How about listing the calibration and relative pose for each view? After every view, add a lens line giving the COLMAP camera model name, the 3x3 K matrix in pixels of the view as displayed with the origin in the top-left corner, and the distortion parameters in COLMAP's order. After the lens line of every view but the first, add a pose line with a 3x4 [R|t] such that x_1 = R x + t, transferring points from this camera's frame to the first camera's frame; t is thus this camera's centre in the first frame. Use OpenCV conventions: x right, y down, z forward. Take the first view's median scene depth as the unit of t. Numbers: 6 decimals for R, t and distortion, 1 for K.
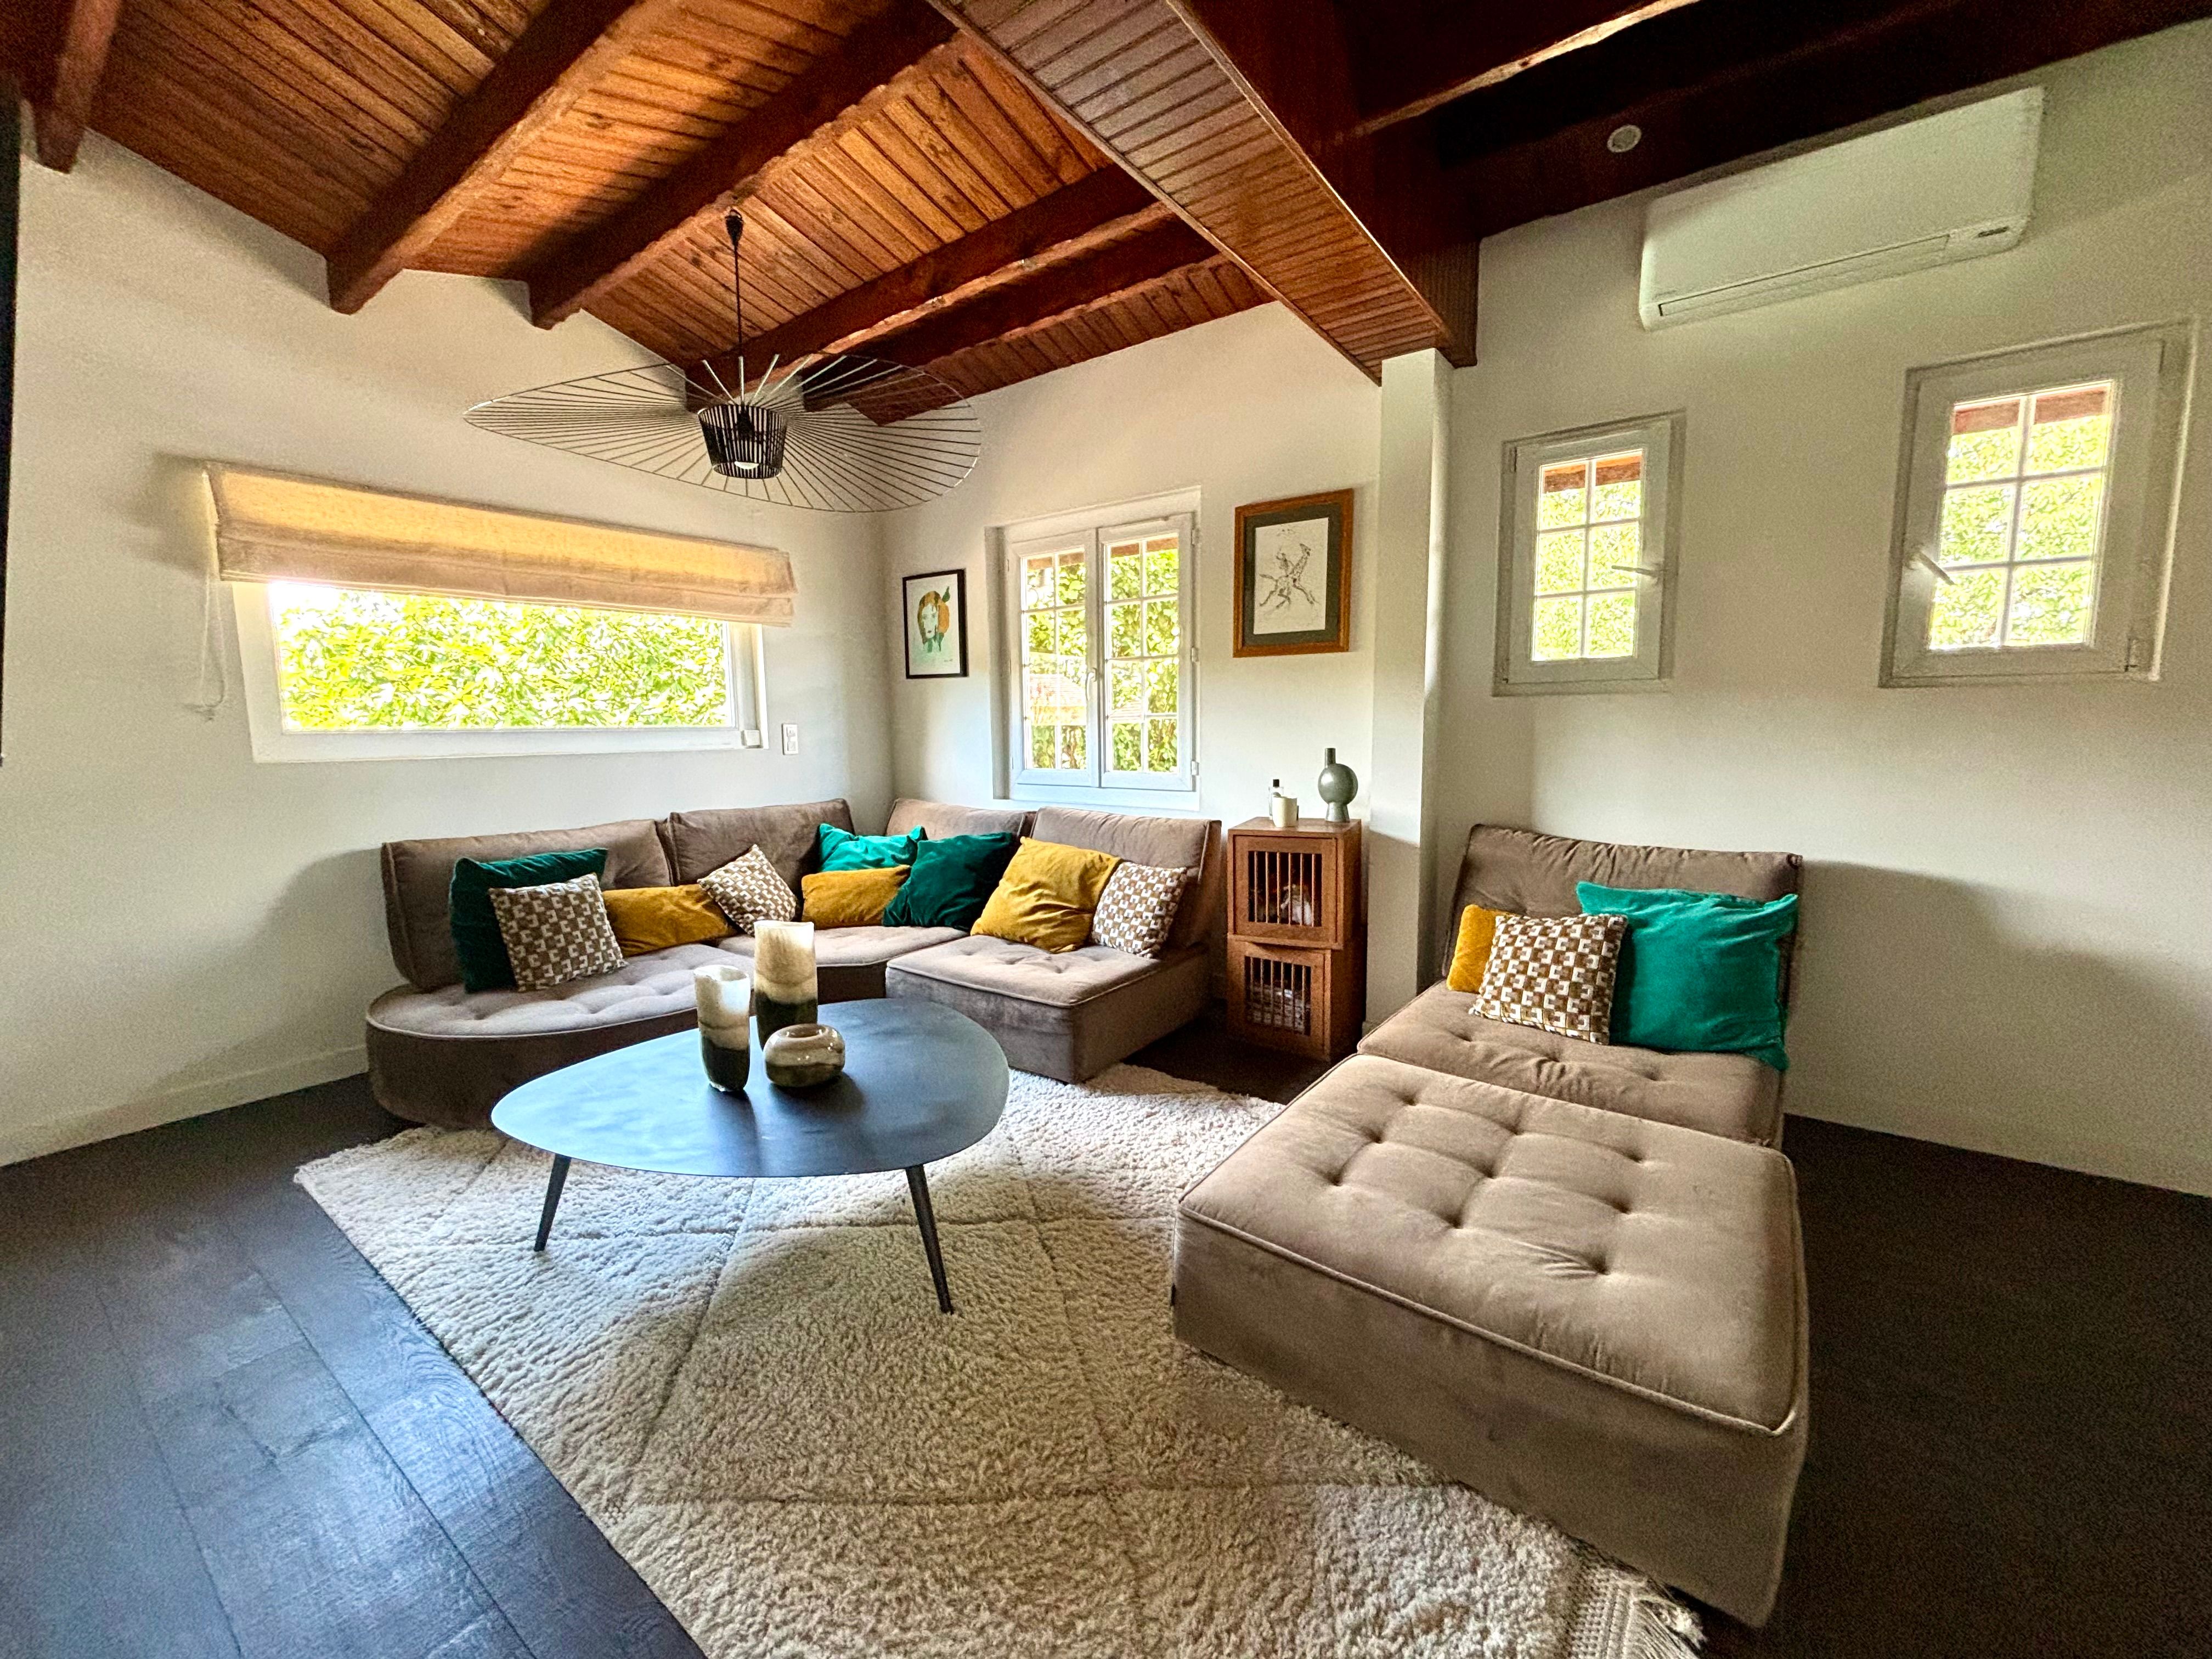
lens RADIAL K [[893.7, 0, 1137.6], [0, 893.7, 821.1], [0, 0, 1]] dist [0.020985, -0.017577]
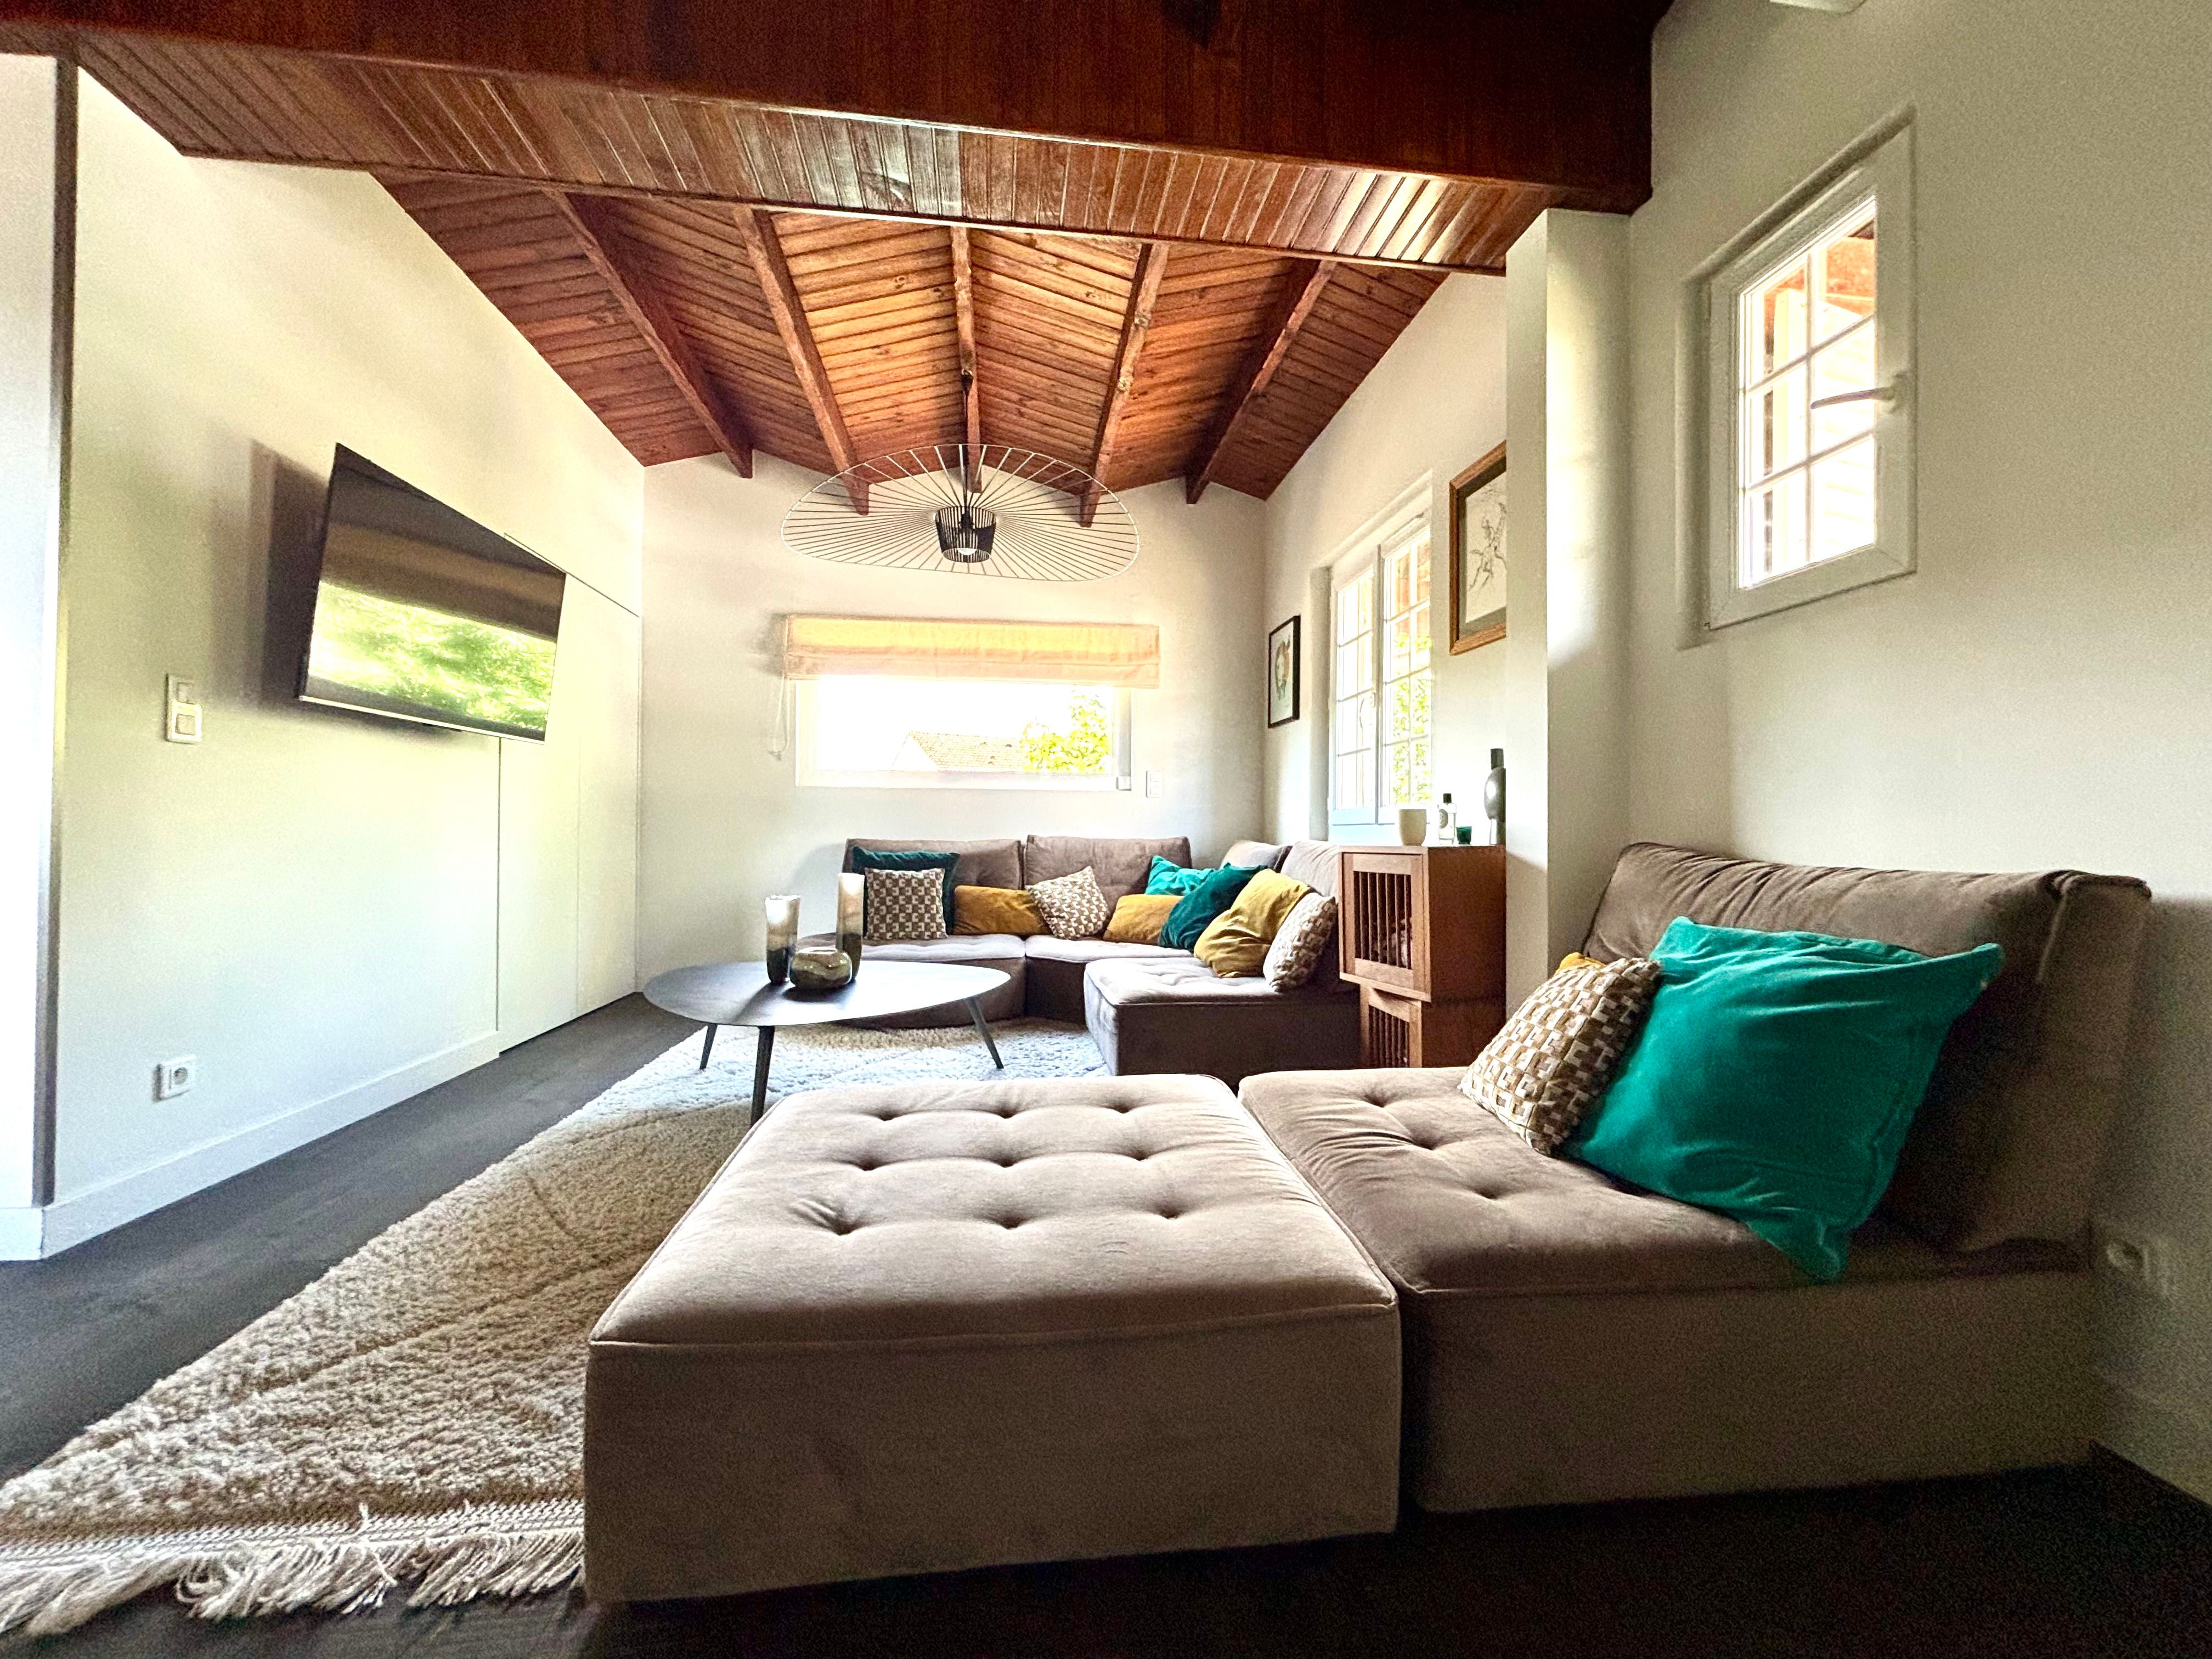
lens RADIAL K [[897.2, 0, 1106.0], [0, 897.2, 829.5], [0, 0, 1]] dist [-0.003658, -0.000407]
pose [[0.680765, 0.009476, -0.732440, 0.581474], [-0.089472, 0.993505, -0.070306, 0.074356], [0.727017, 0.113395, 0.677191, 0.256491]]
